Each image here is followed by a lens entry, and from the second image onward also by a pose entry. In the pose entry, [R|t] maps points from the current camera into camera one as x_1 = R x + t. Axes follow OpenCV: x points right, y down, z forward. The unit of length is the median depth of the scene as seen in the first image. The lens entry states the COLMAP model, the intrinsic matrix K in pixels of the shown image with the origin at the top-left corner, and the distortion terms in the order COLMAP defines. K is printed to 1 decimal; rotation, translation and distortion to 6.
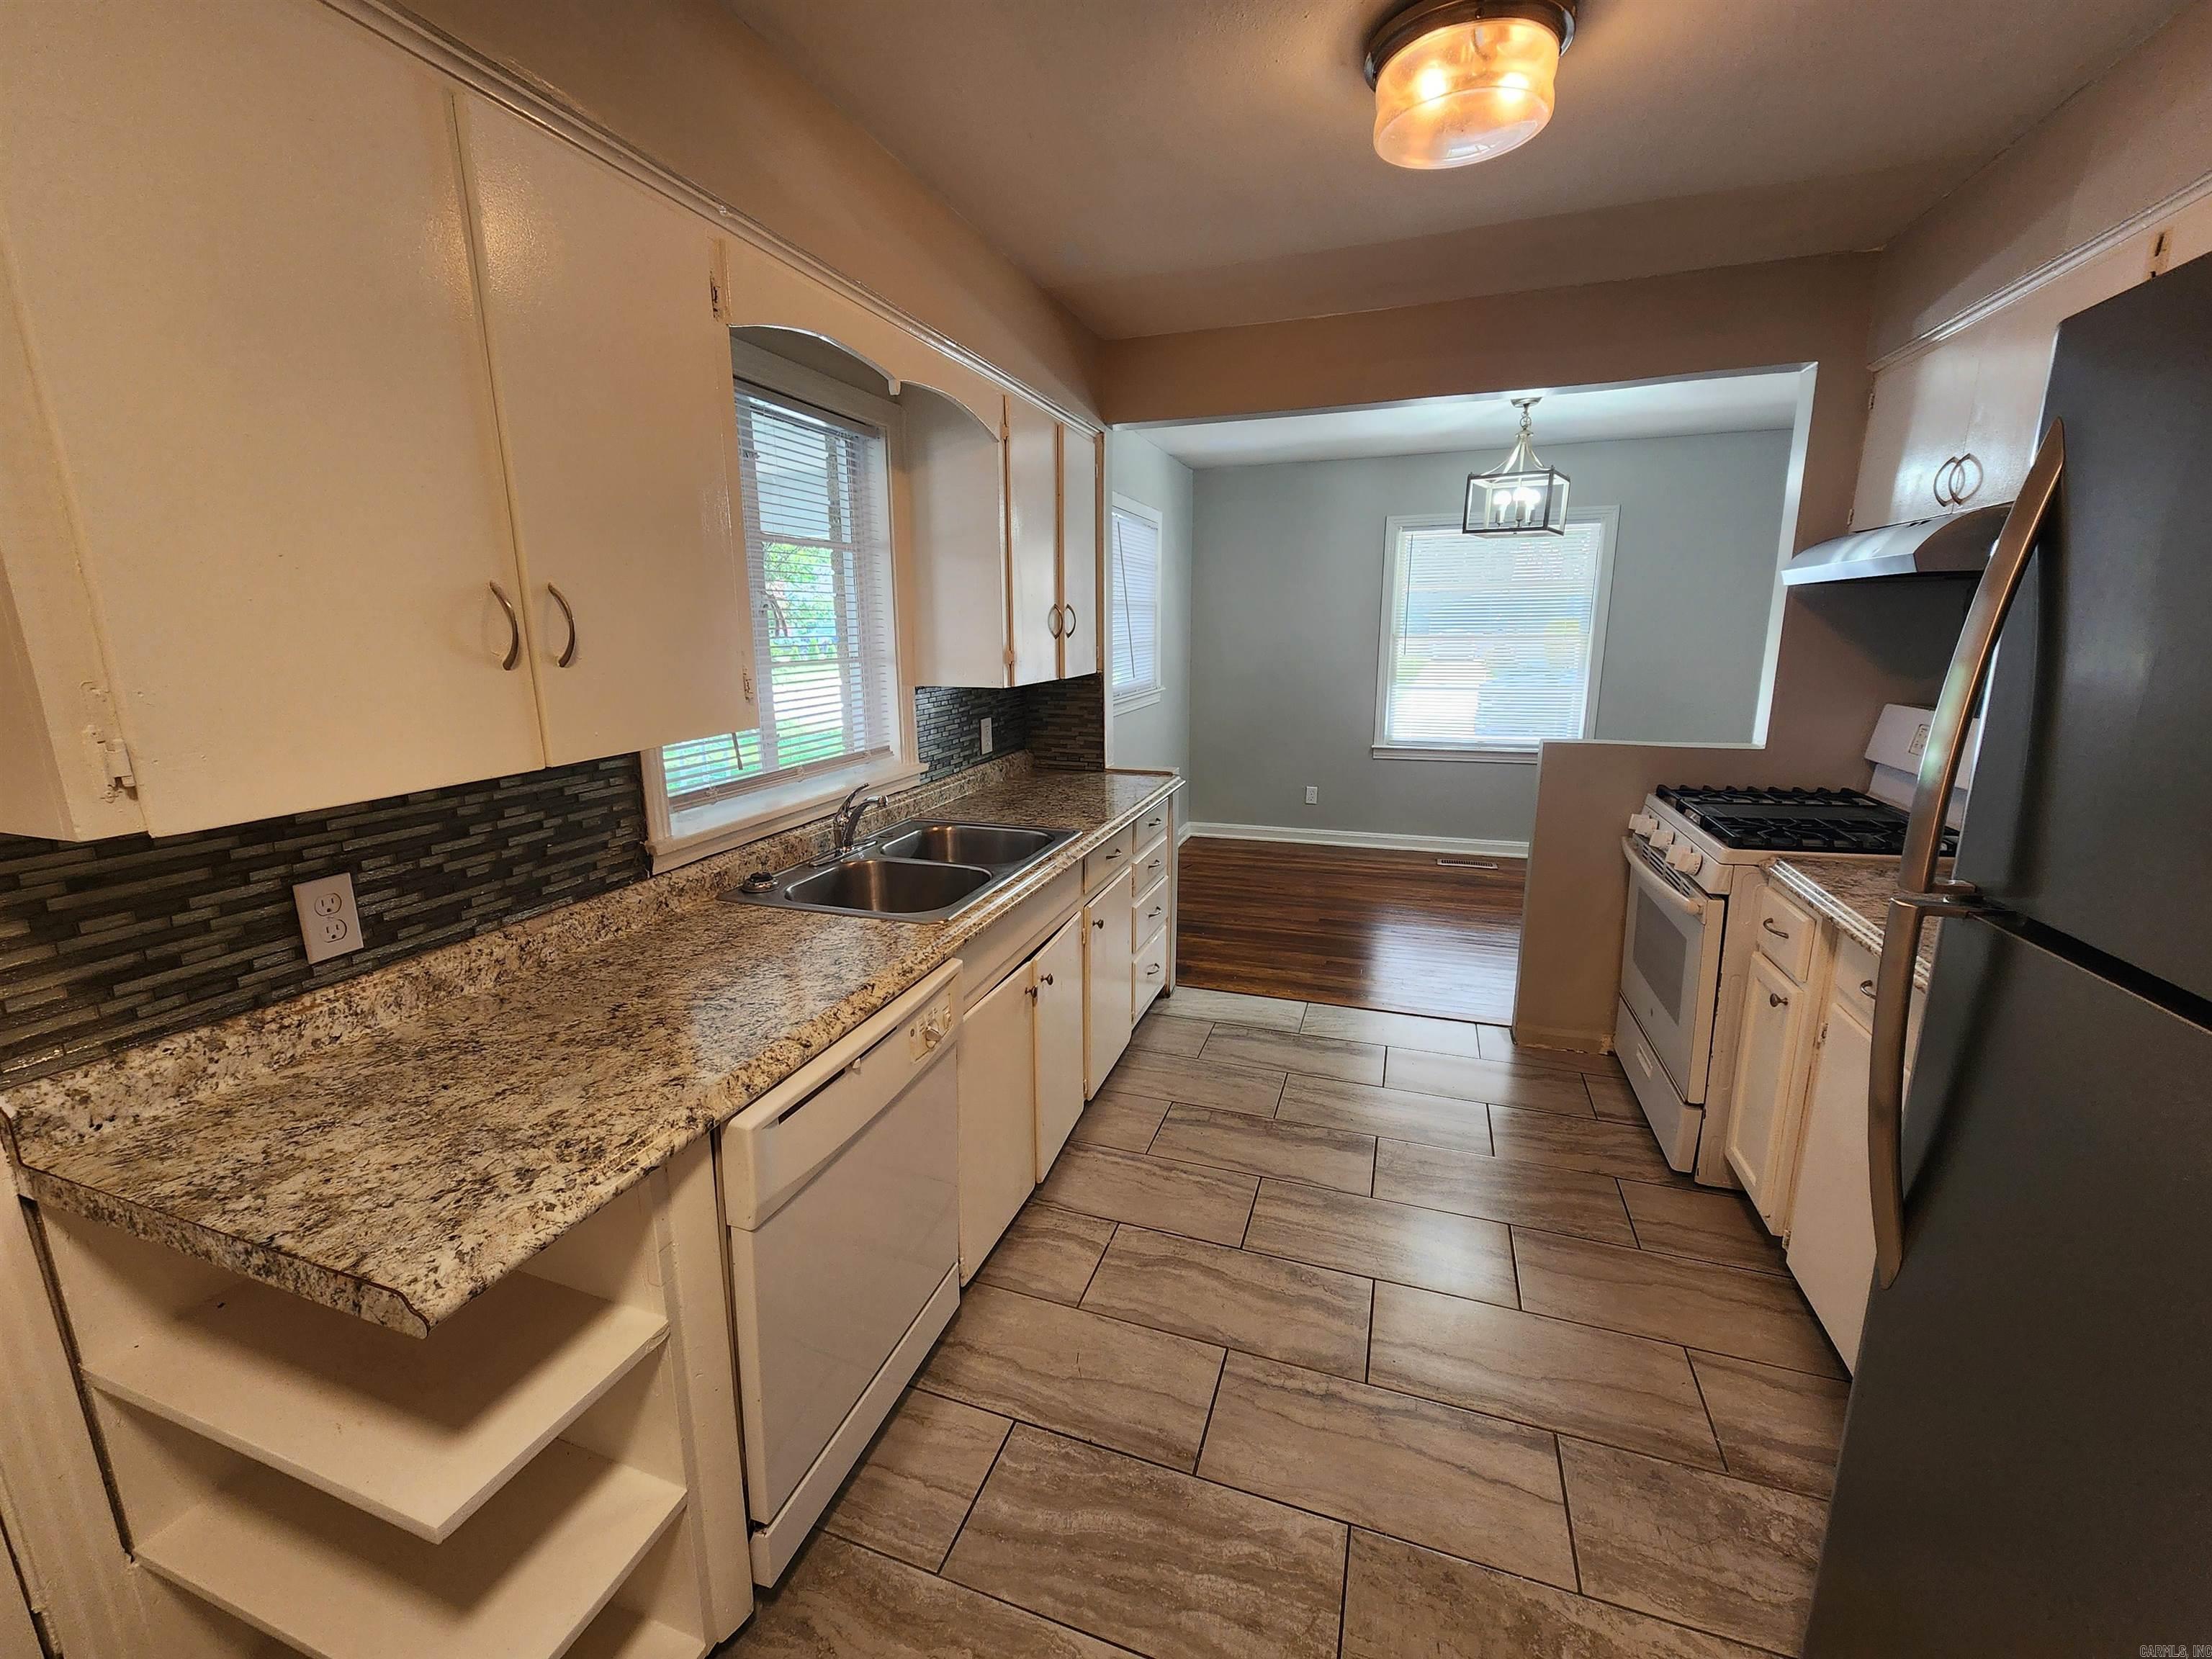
lens RADIAL K [[908.3, 0, 1089.3], [0, 908.3, 820.6], [0, 0, 1]] dist [0.004395, -0.003091]
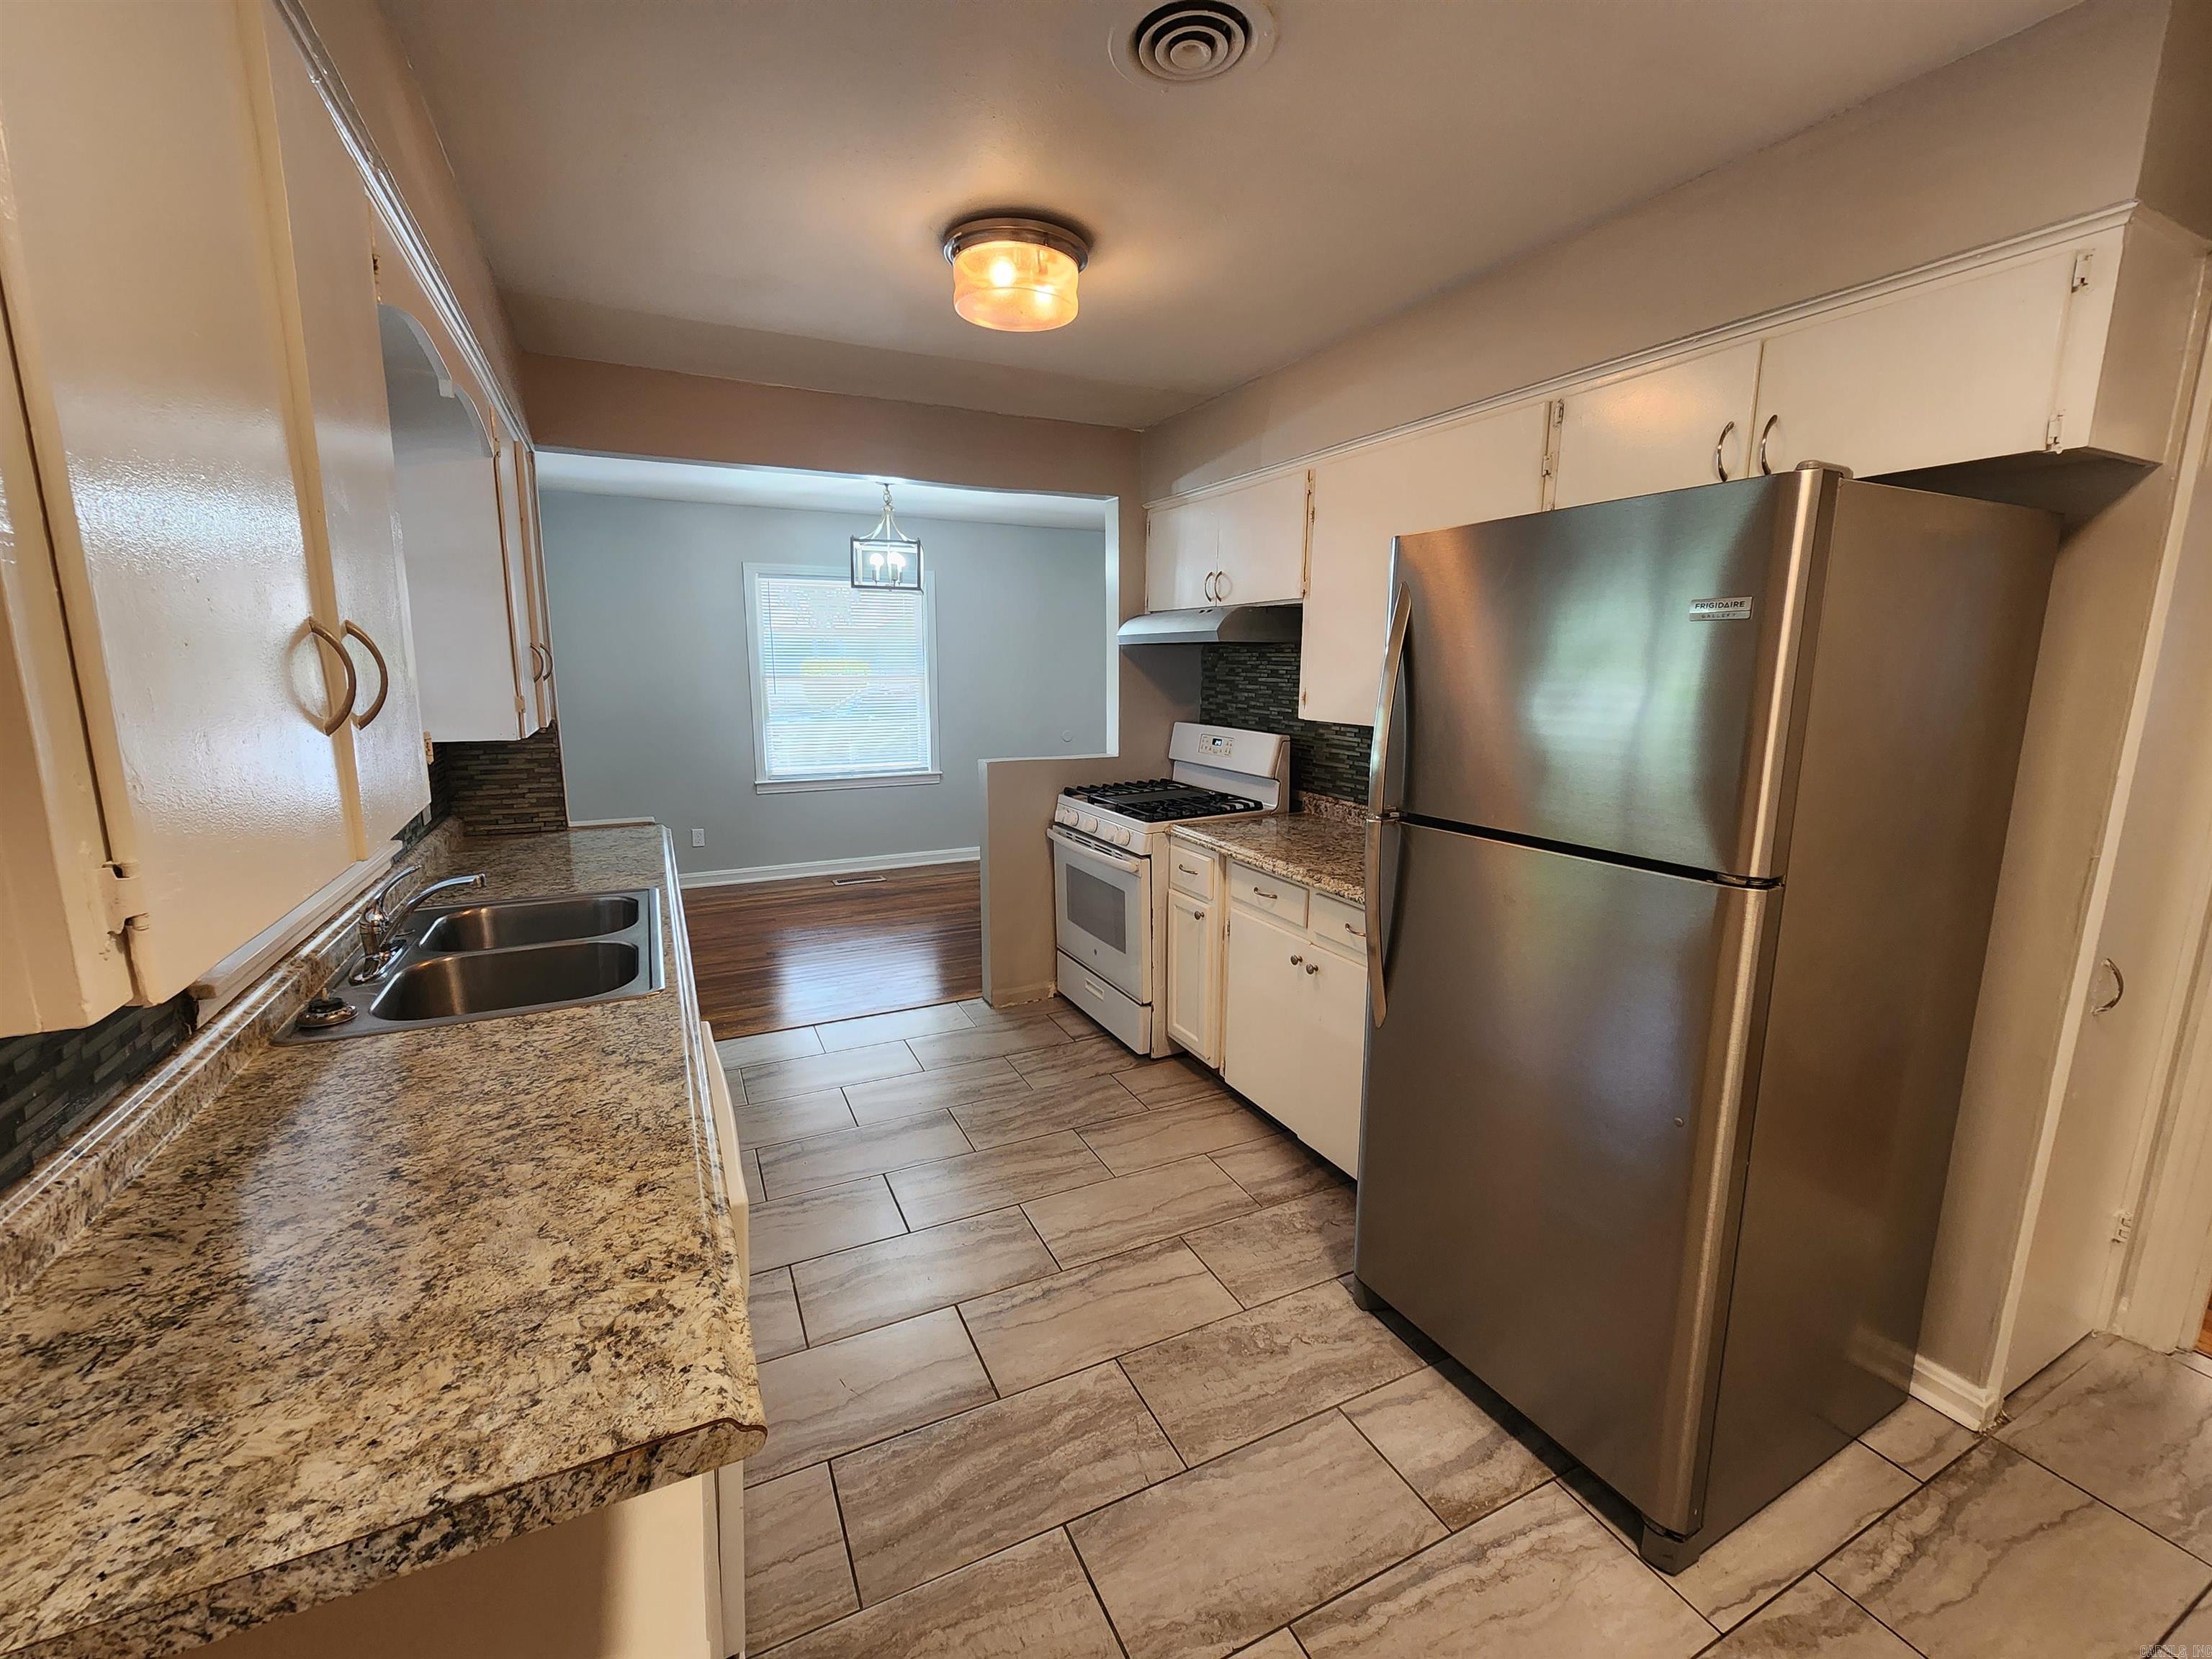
lens RADIAL K [[908.3, 0, 1089.3], [0, 908.3, 820.6], [0, 0, 1]] dist [0.004395, -0.003091]
pose [[0.704328, -0.111771, 0.701020, -0.458472], [0.139758, 0.990032, 0.017434, -0.013804], [-0.695981, 0.085694, 0.712928, 0.024261]]
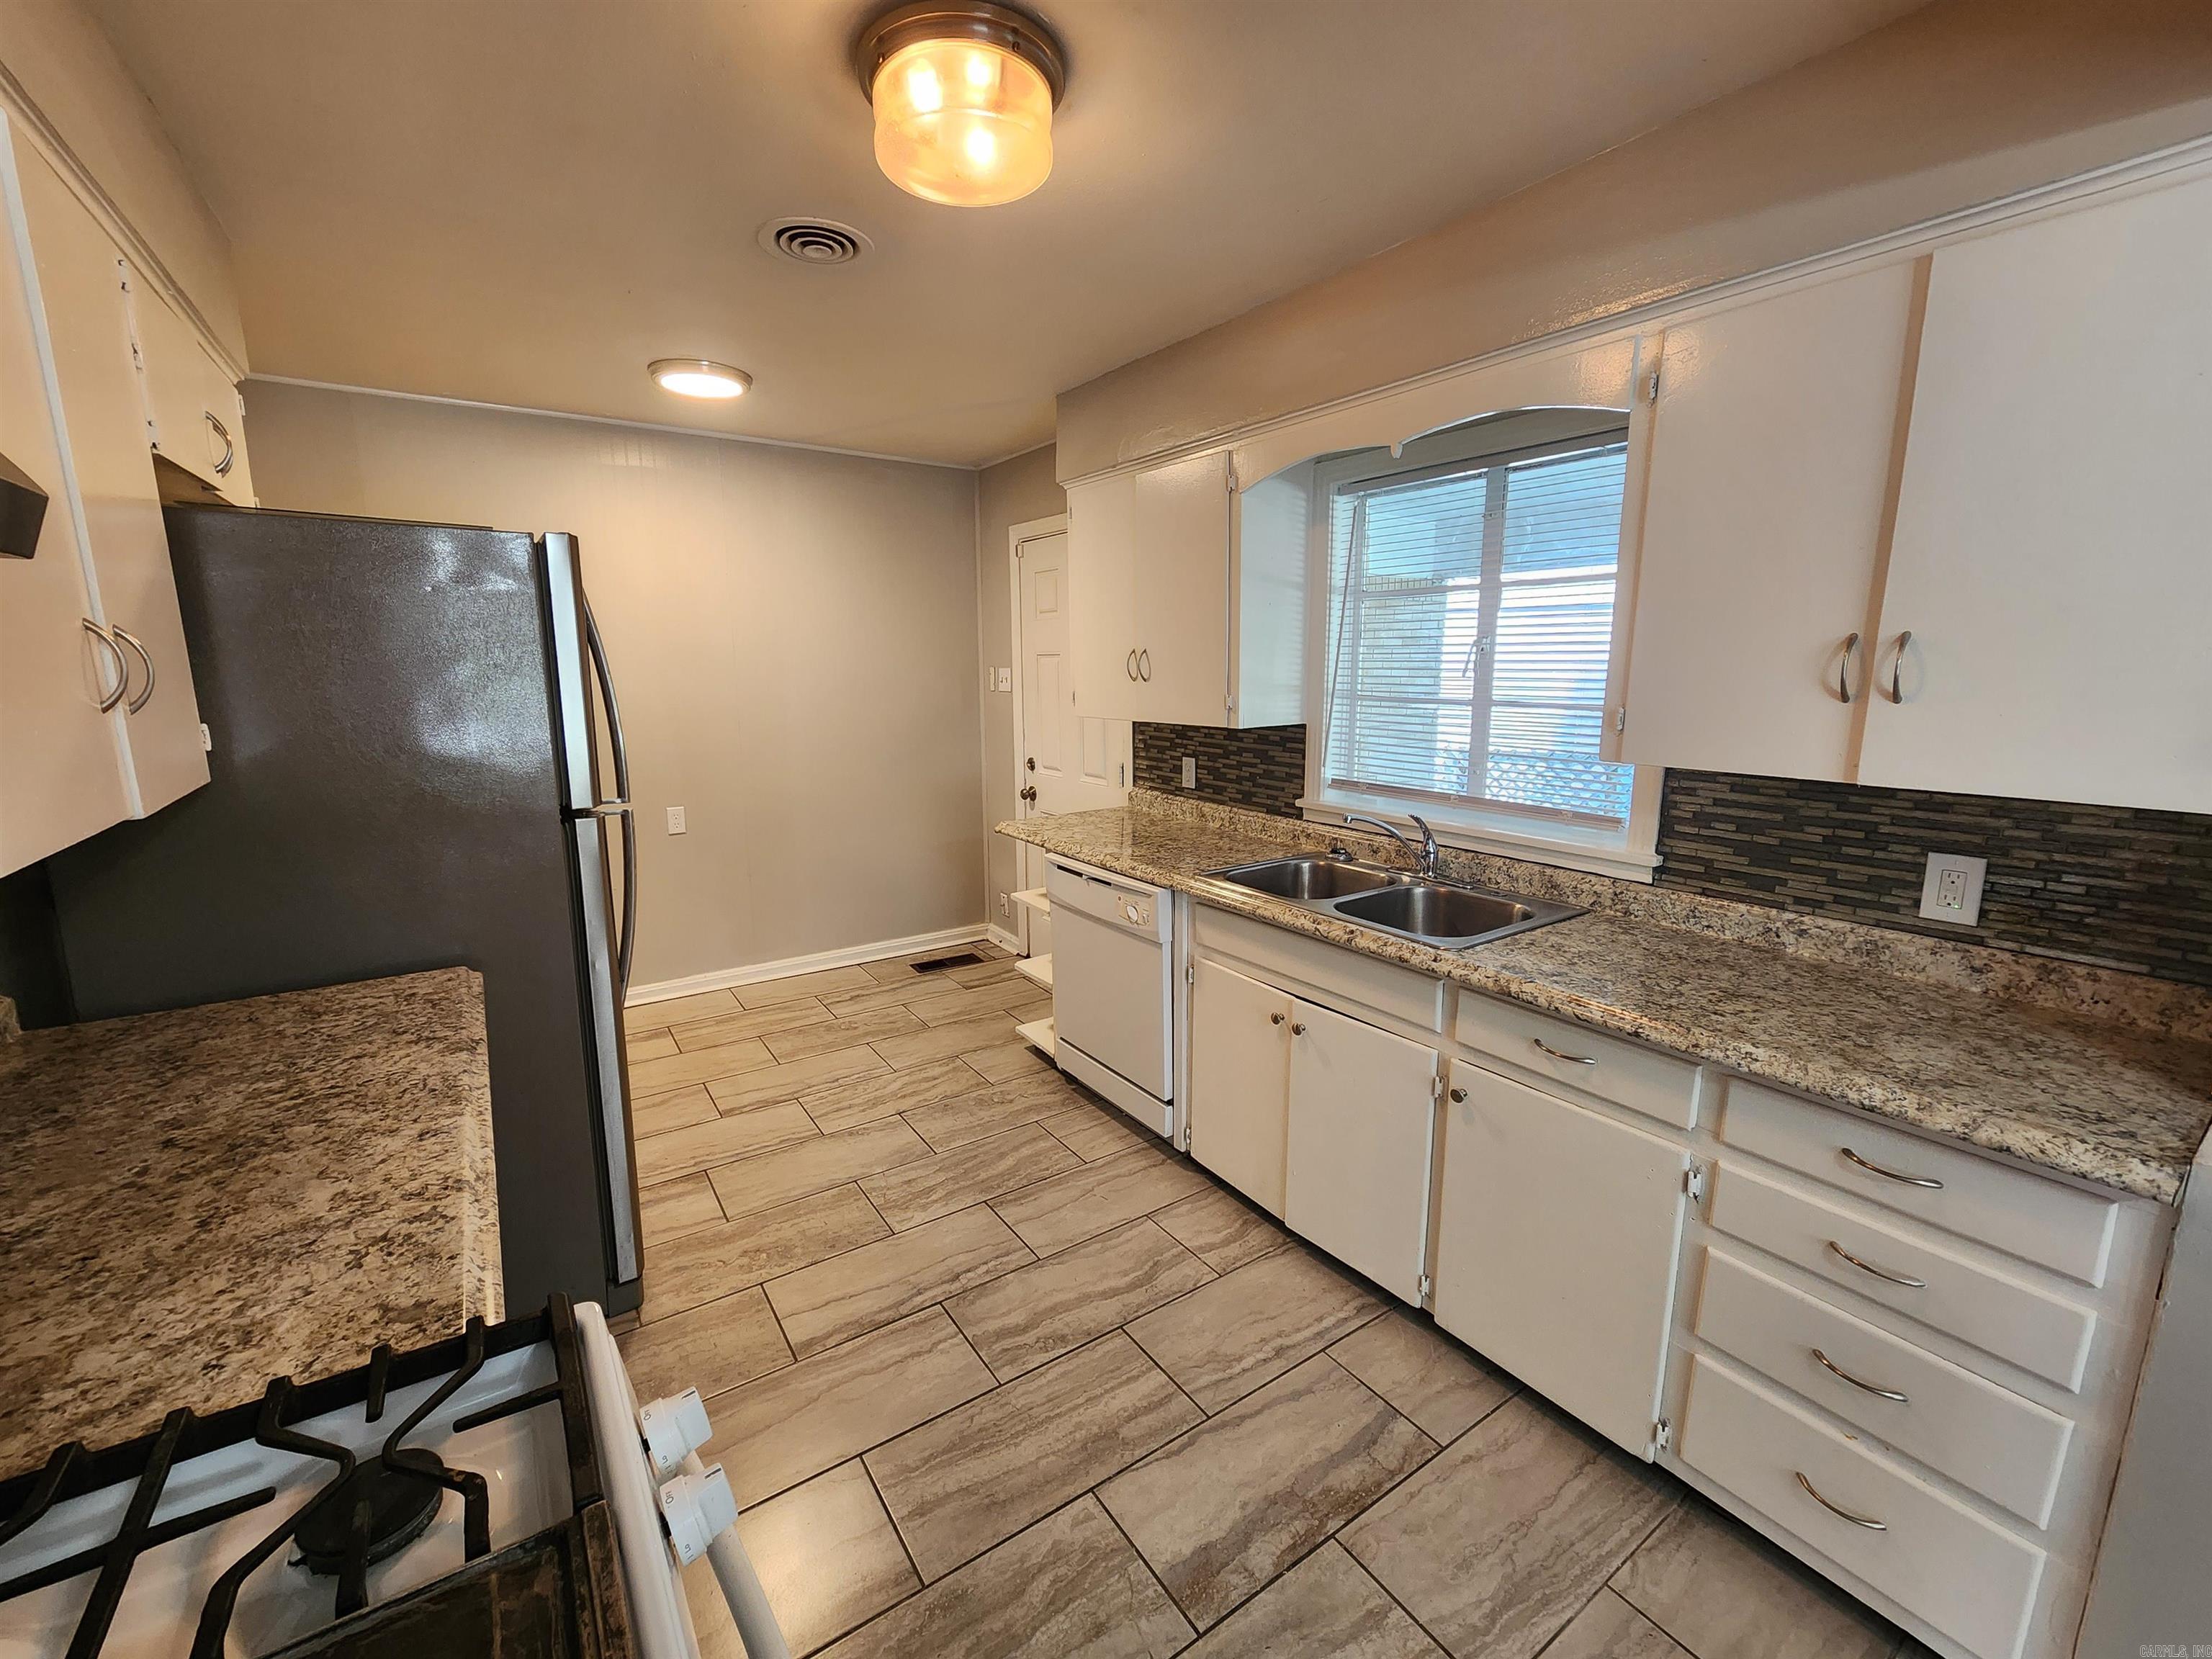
lens RADIAL K [[908.3, 0, 1089.3], [0, 908.3, 820.6], [0, 0, 1]] dist [0.004395, -0.003091]
pose [[-0.596156, 0.150919, -0.788557, 0.987731], [-0.164320, 0.938448, 0.303833, -0.354468], [0.785873, 0.310707, -0.534662, 1.524626]]
